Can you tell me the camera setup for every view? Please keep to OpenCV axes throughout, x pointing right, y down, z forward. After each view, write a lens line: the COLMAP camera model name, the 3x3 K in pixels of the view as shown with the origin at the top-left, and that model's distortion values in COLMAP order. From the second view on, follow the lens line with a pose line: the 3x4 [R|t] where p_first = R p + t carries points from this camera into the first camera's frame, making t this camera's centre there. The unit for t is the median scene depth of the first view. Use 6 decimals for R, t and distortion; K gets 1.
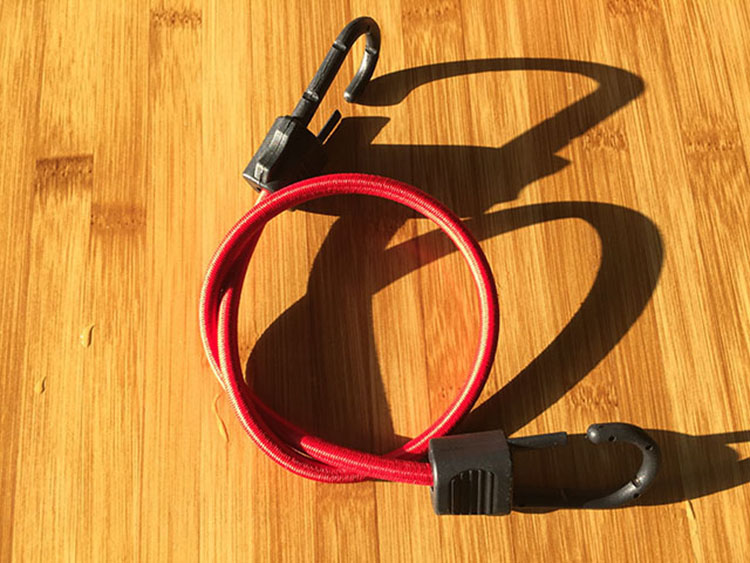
lens RADIAL K [[645.0, 0, 377.6], [0, 645.0, 278.8], [0, 0, 1]] dist [0.070707, -0.132843]
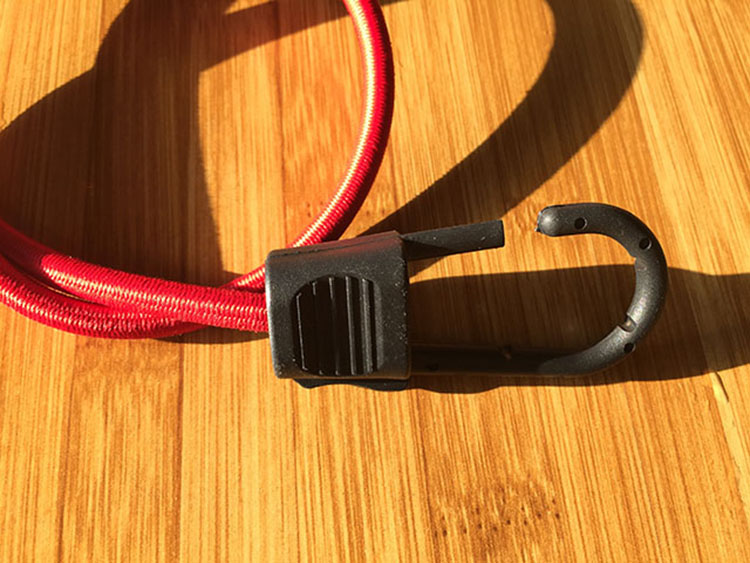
lens RADIAL K [[645.0, 0, 377.7], [0, 645.0, 283.6], [0, 0, 1]] dist [0.070707, -0.132843]
pose [[0.998938, -0.010926, 0.044768, 0.137253], [0.016570, 0.991673, -0.127708, 0.321366], [-0.043000, 0.128314, 0.990801, 0.396251]]
